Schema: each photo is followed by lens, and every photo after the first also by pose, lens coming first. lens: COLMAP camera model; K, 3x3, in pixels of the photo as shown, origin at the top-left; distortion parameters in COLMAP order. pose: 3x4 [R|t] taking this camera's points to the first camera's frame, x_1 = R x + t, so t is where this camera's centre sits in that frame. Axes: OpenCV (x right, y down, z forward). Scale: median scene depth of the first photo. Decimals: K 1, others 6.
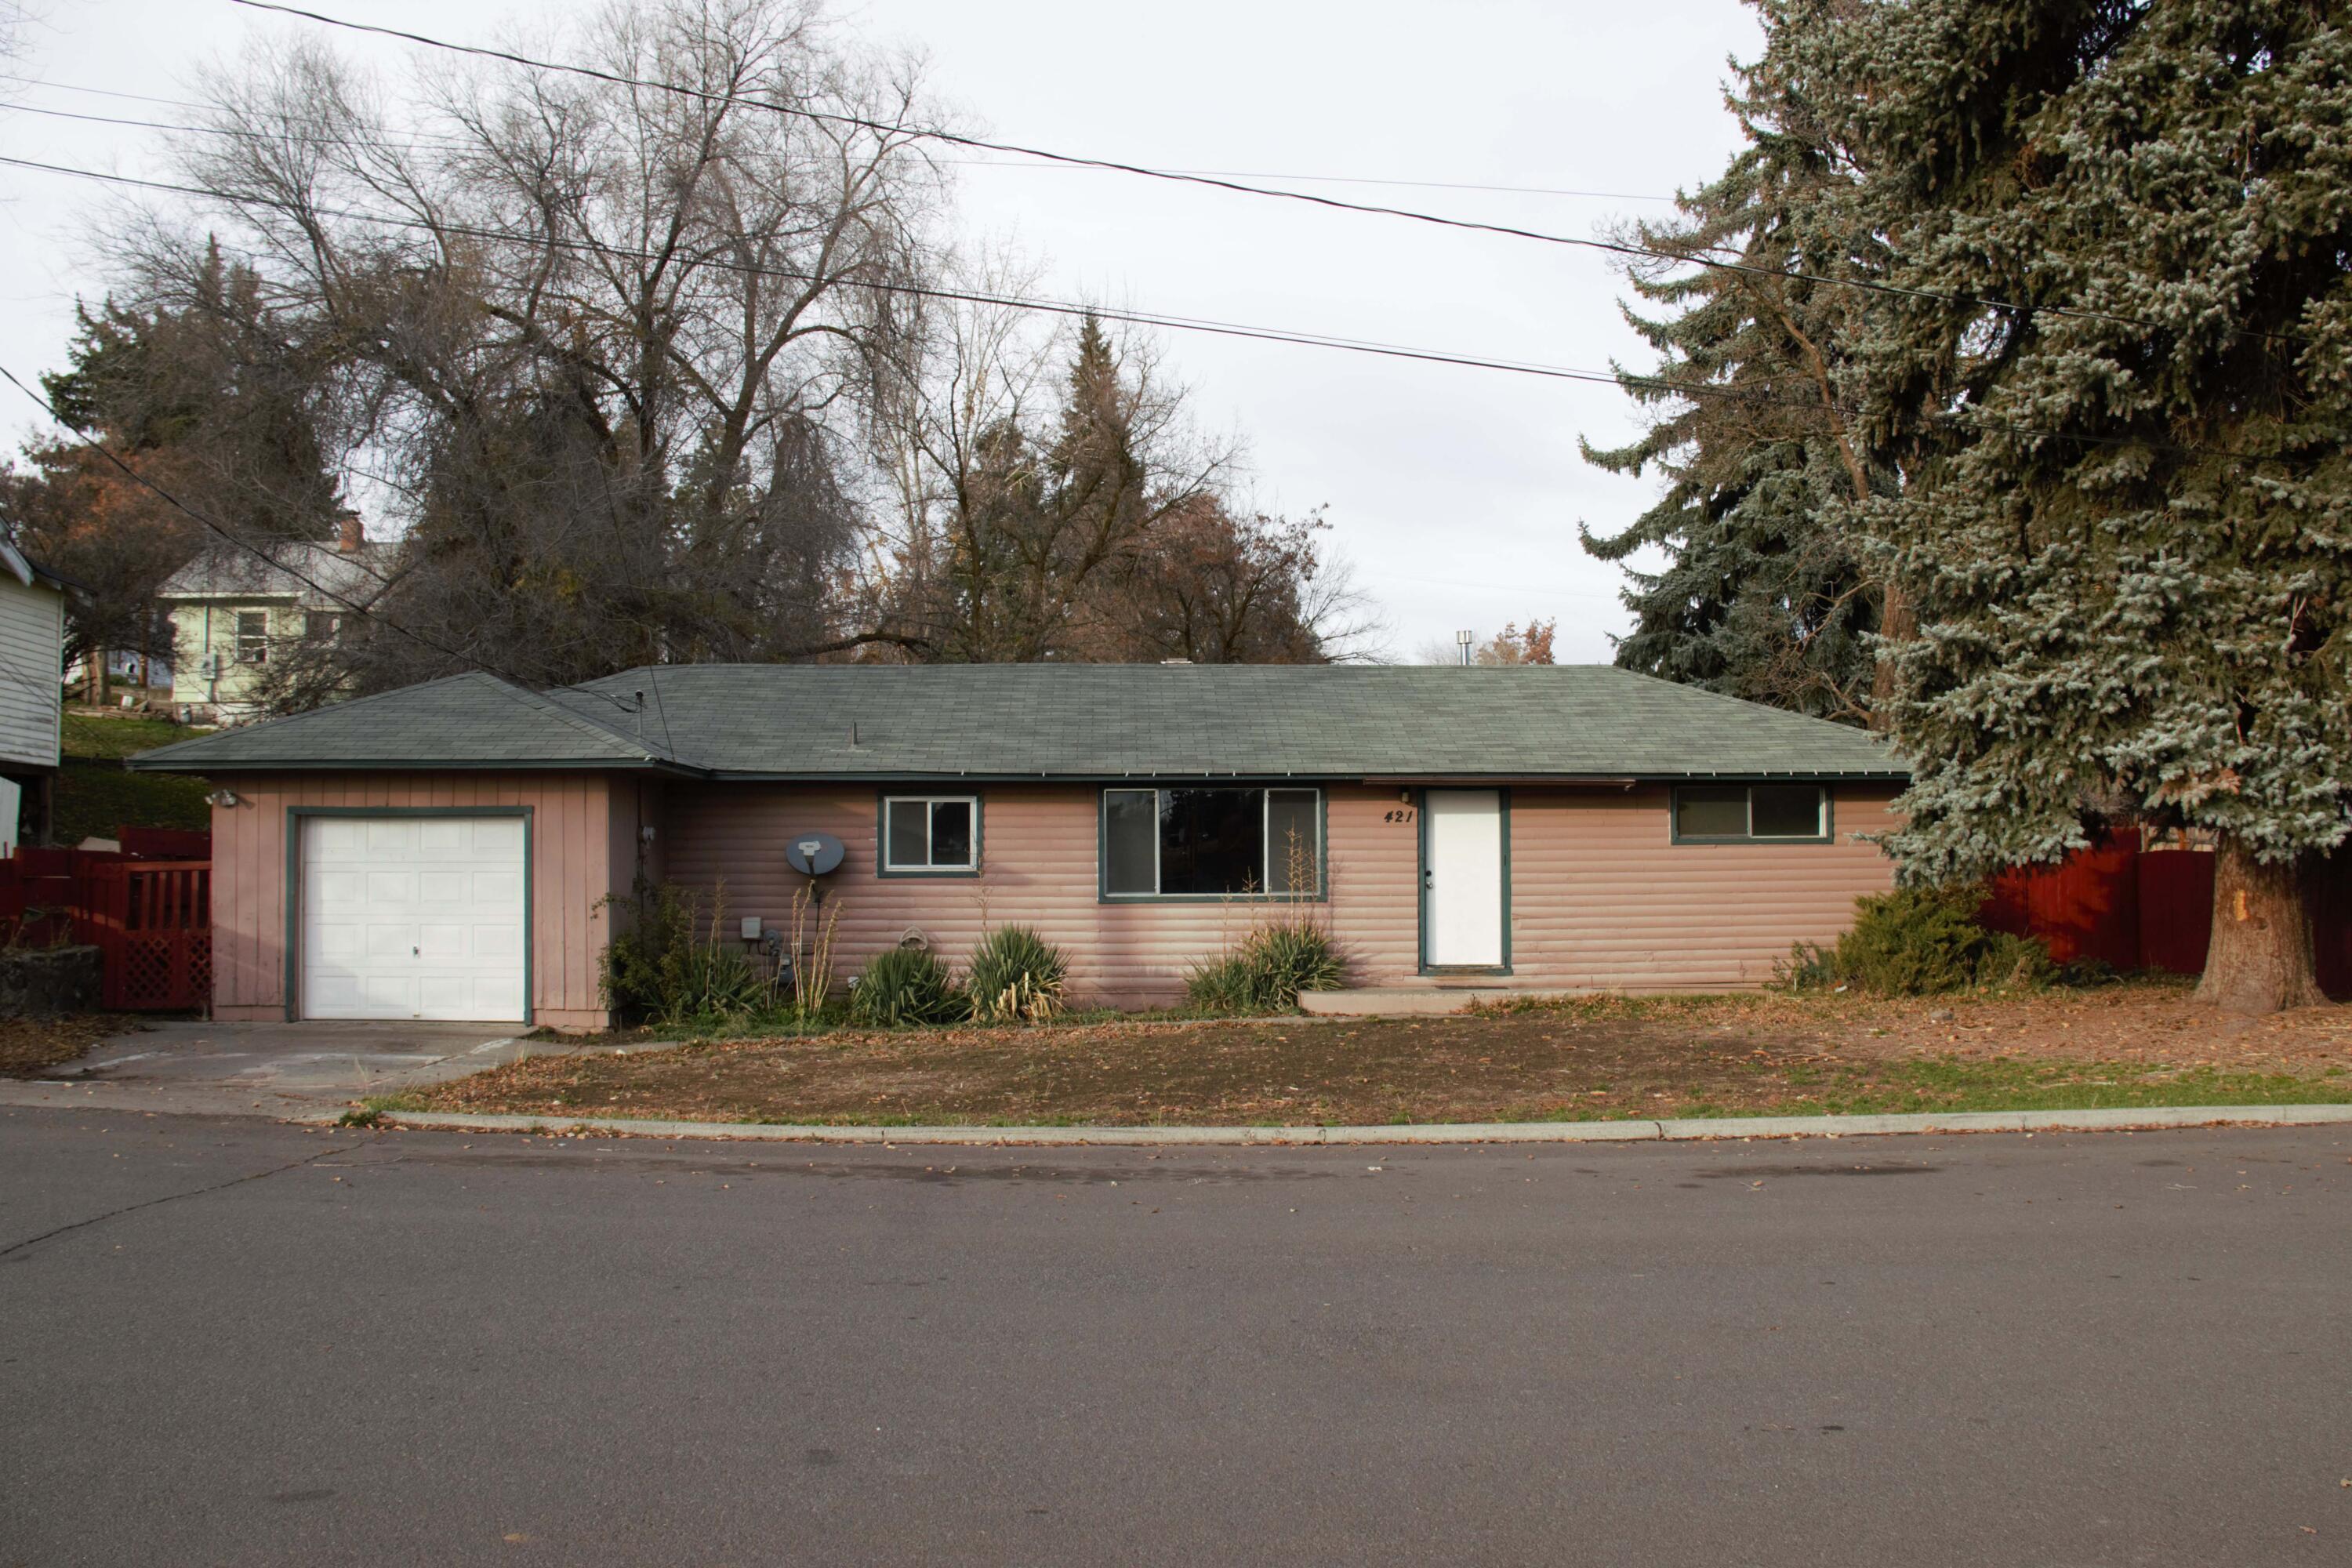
lens RADIAL K [[1957.5, 0, 1176.0], [0, 1957.5, 784.0], [0, 0, 1]] dist [-0.201955, 0.161587]
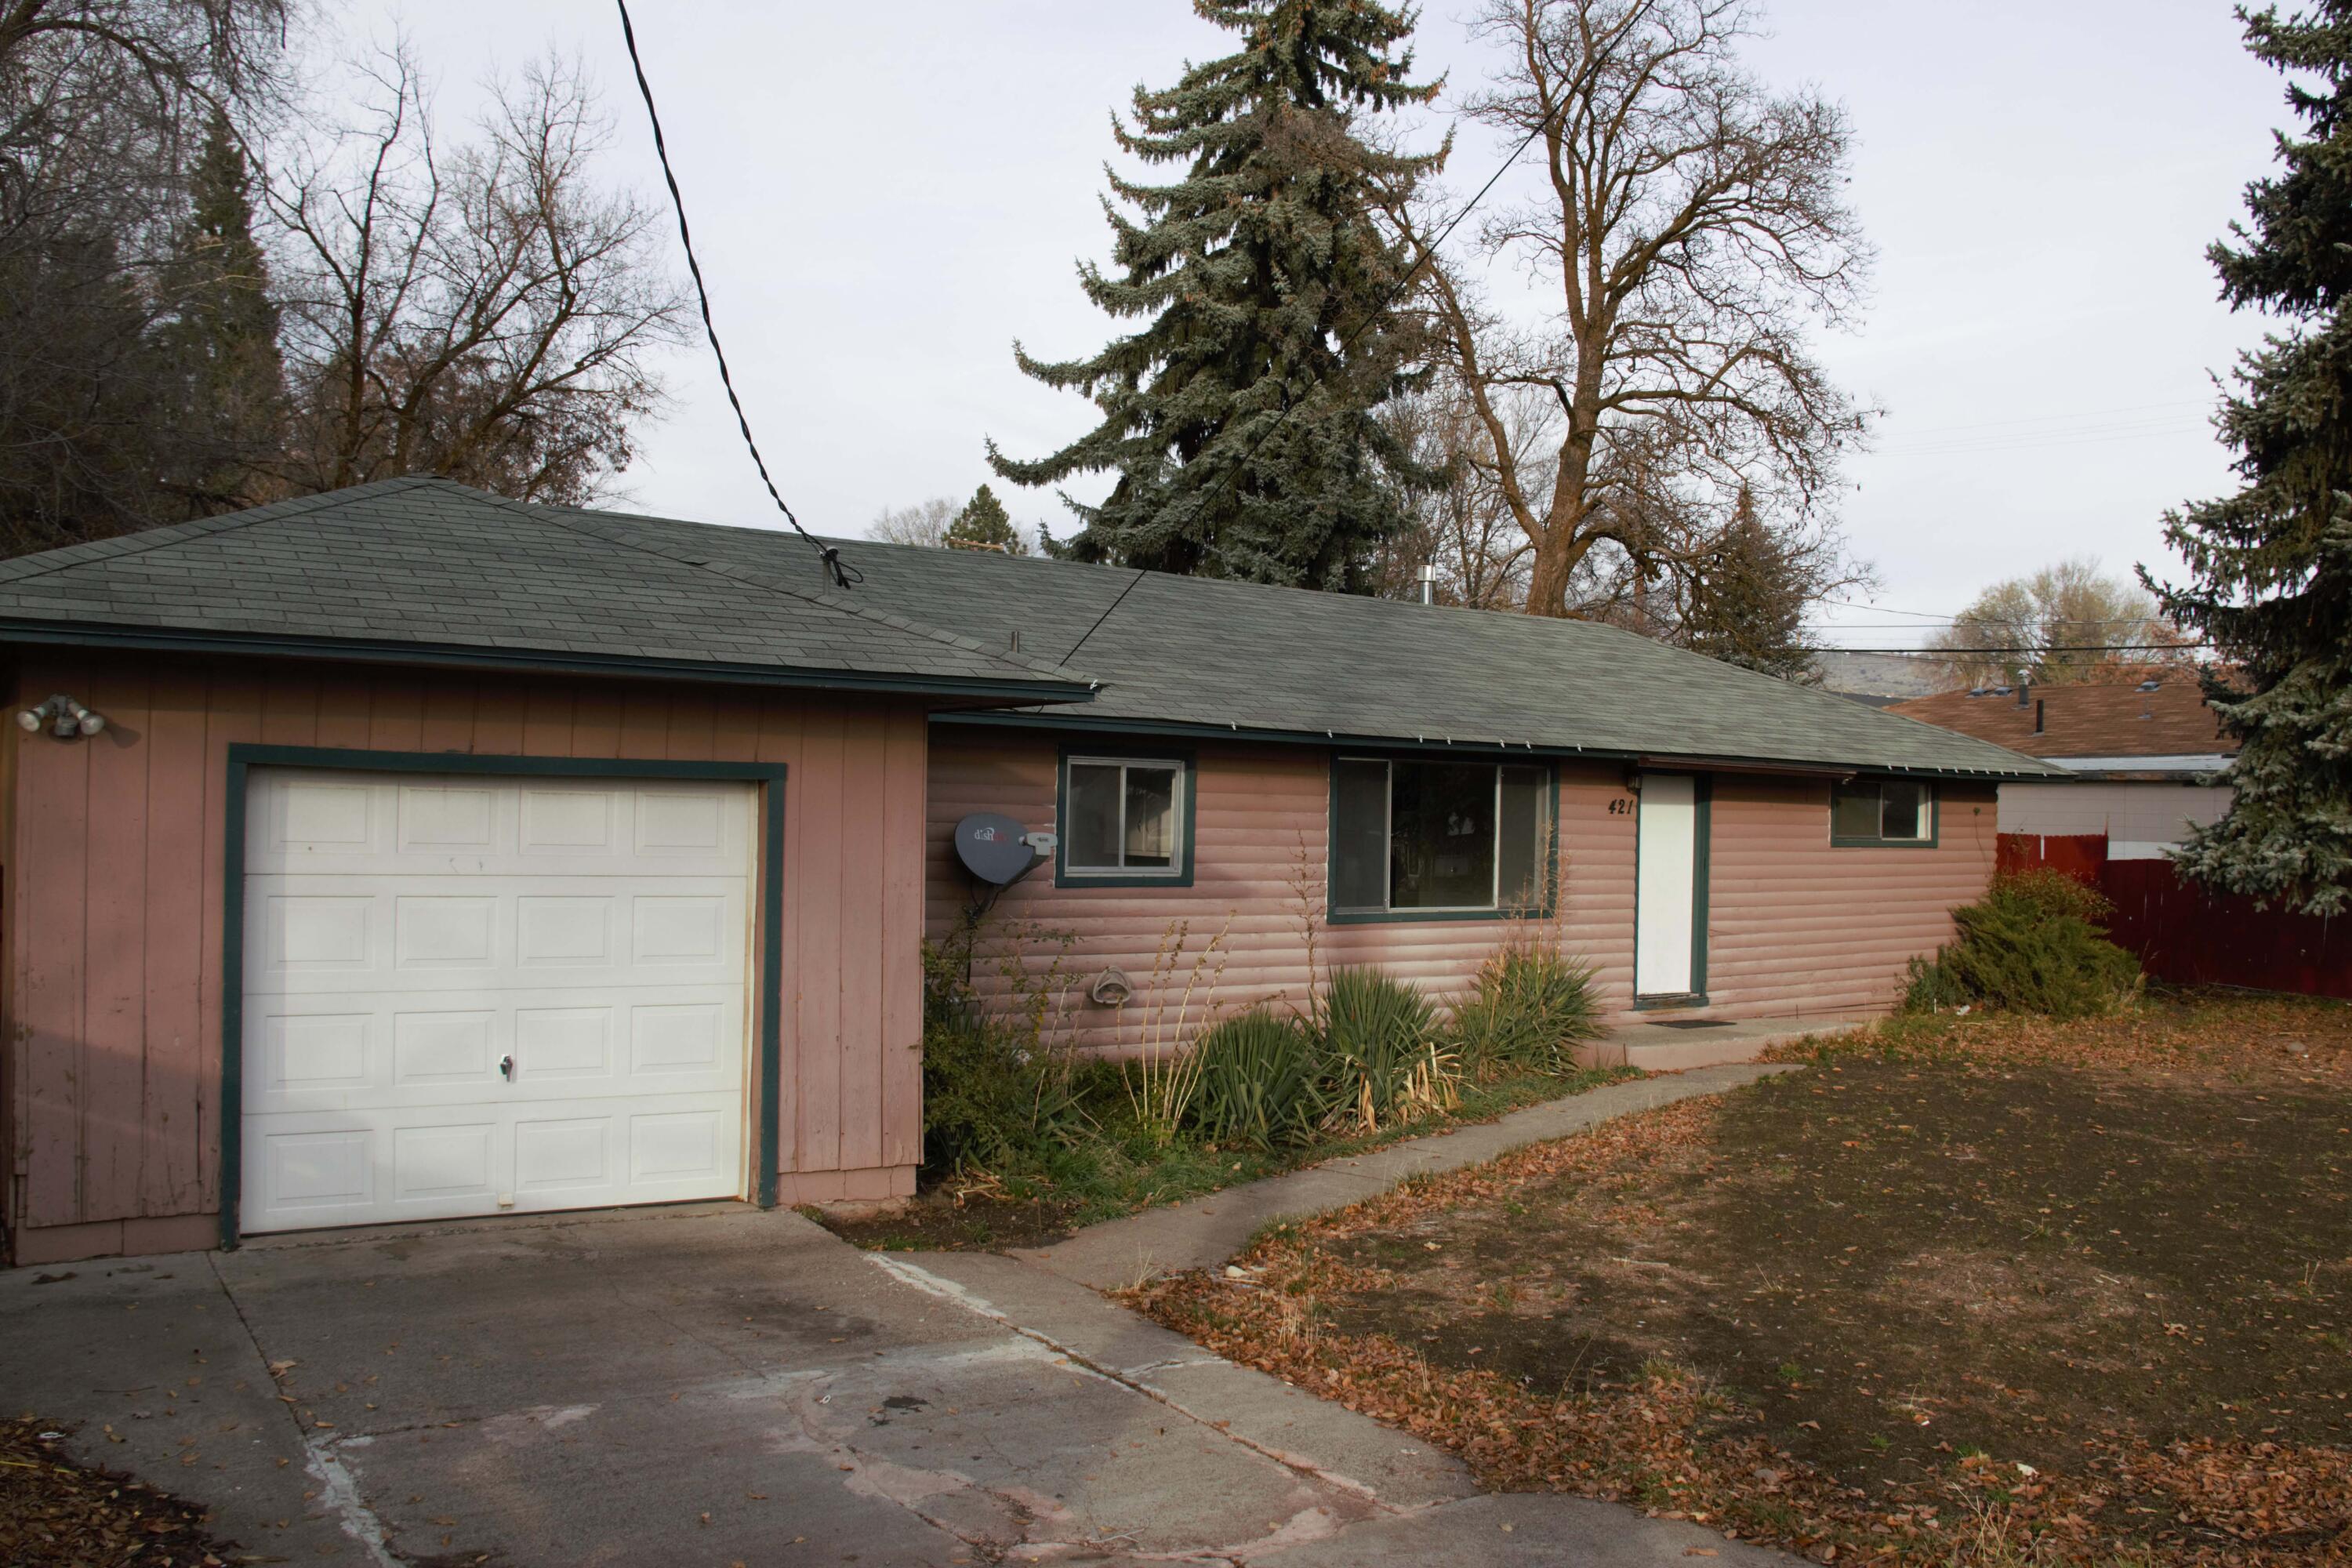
lens RADIAL K [[1957.5, 0, 1176.0], [0, 1957.5, 784.0], [0, 0, 1]] dist [-0.201955, 0.161587]
pose [[0.827298, 0.030259, 0.560947, -0.462356], [-0.049130, 0.998619, 0.018591, 0.002282], [-0.559610, -0.042940, 0.827643, 0.462488]]
